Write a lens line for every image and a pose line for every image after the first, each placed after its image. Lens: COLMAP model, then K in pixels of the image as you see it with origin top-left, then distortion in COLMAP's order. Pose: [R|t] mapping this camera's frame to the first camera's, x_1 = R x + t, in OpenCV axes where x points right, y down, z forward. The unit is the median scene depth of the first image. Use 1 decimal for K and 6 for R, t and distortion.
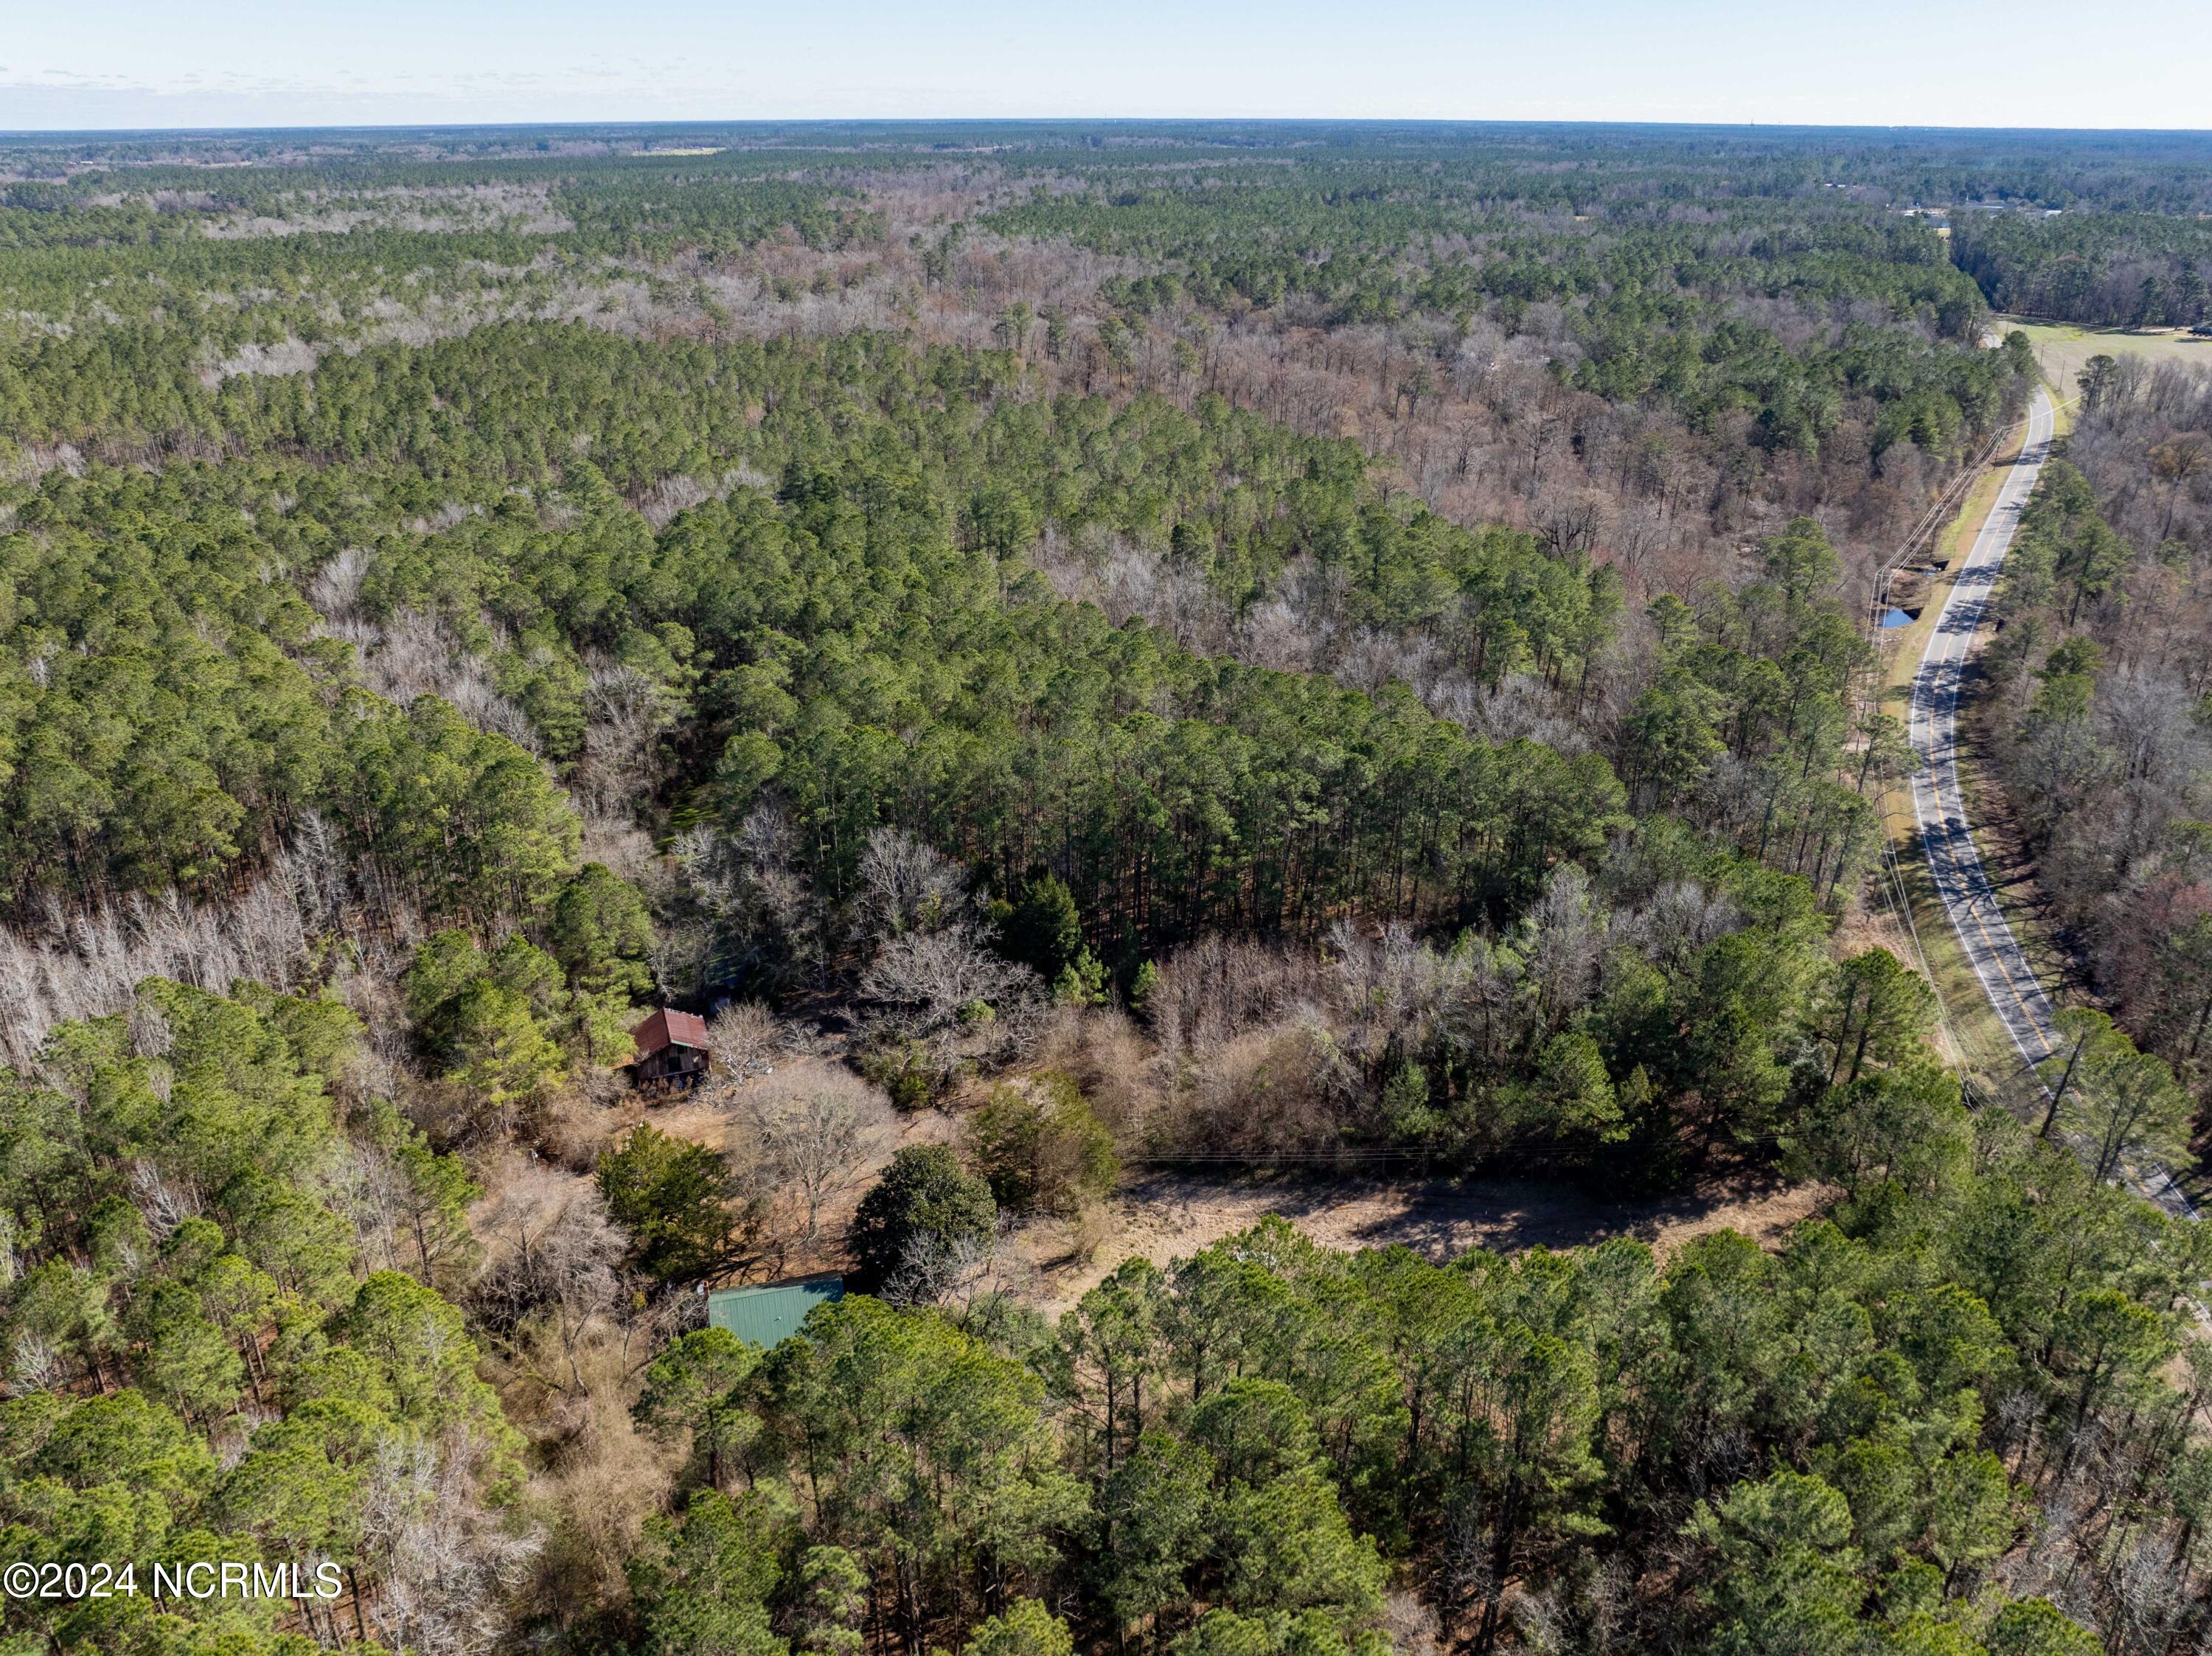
lens RADIAL K [[1569.1, 0, 1123.3], [0, 1569.1, 846.0], [0, 0, 1]] dist [-0.042908, 0.011292]
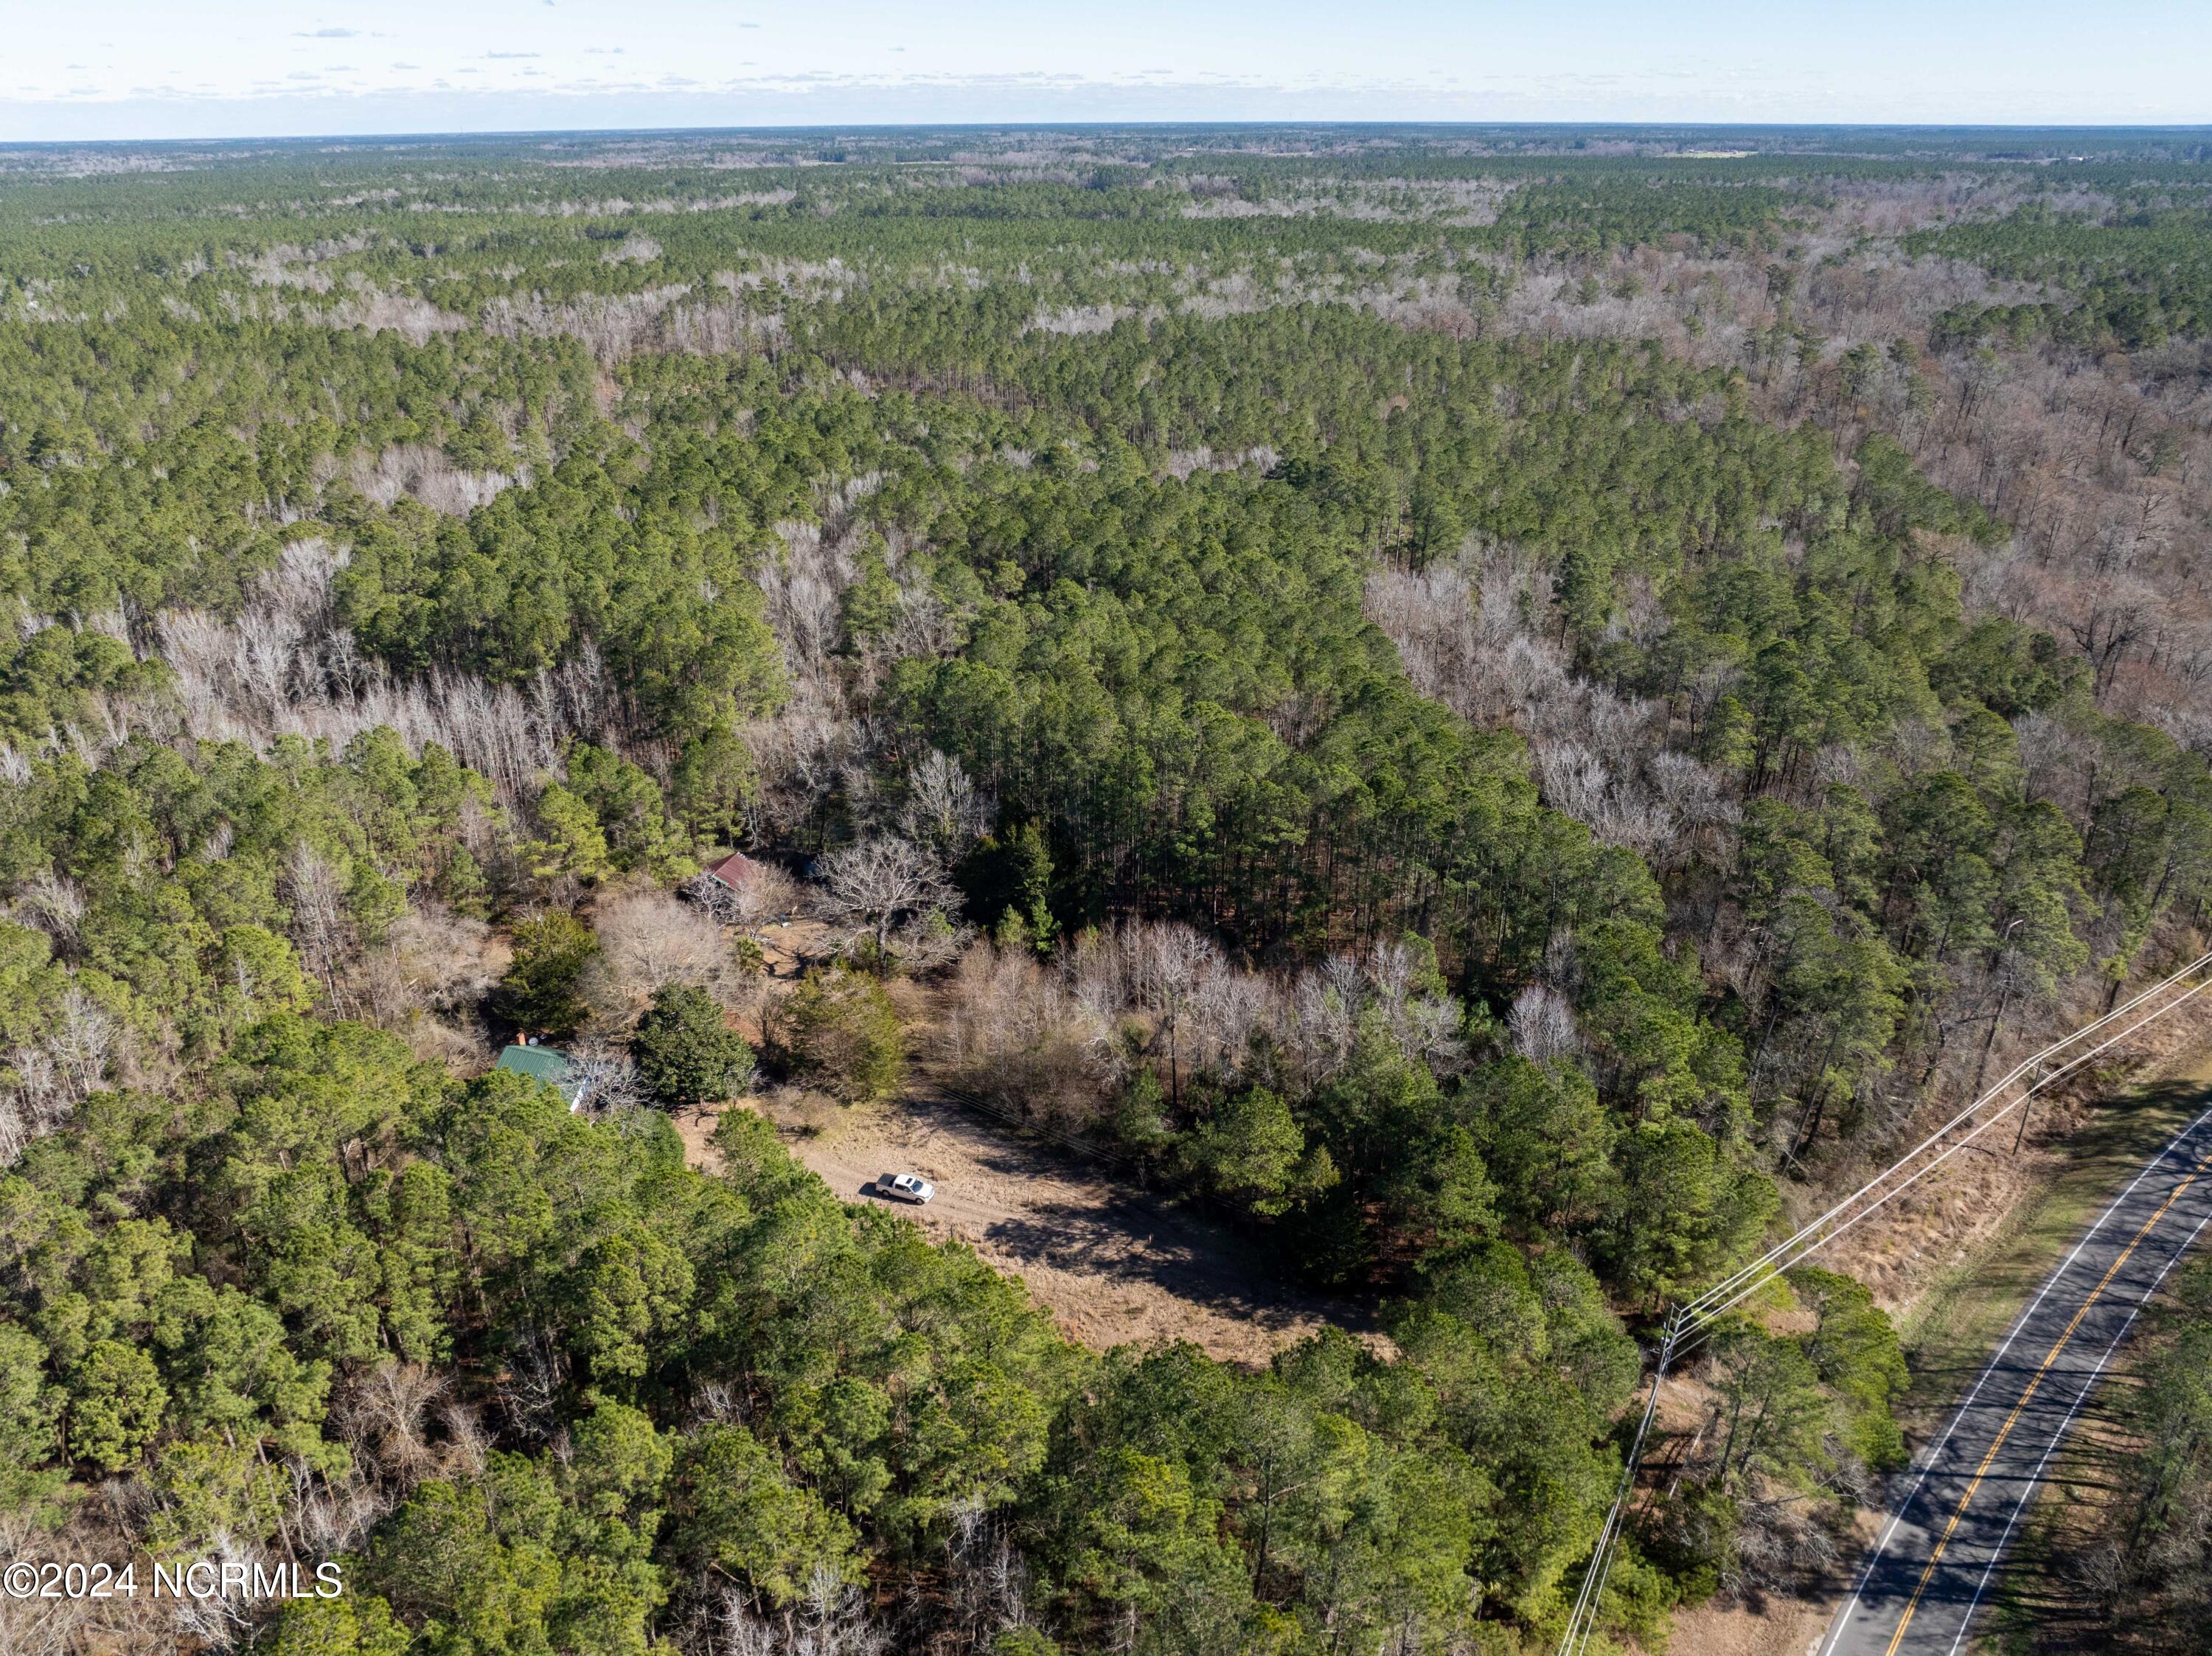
lens RADIAL K [[1569.1, 0, 1114.7], [0, 1569.1, 807.2], [0, 0, 1]] dist [-0.042908, 0.011292]
pose [[0.819544, 0.228473, -0.525498, 0.660212], [-0.239544, 0.969697, 0.048017, -0.068697], [0.520545, 0.086527, 0.849439, 0.125062]]
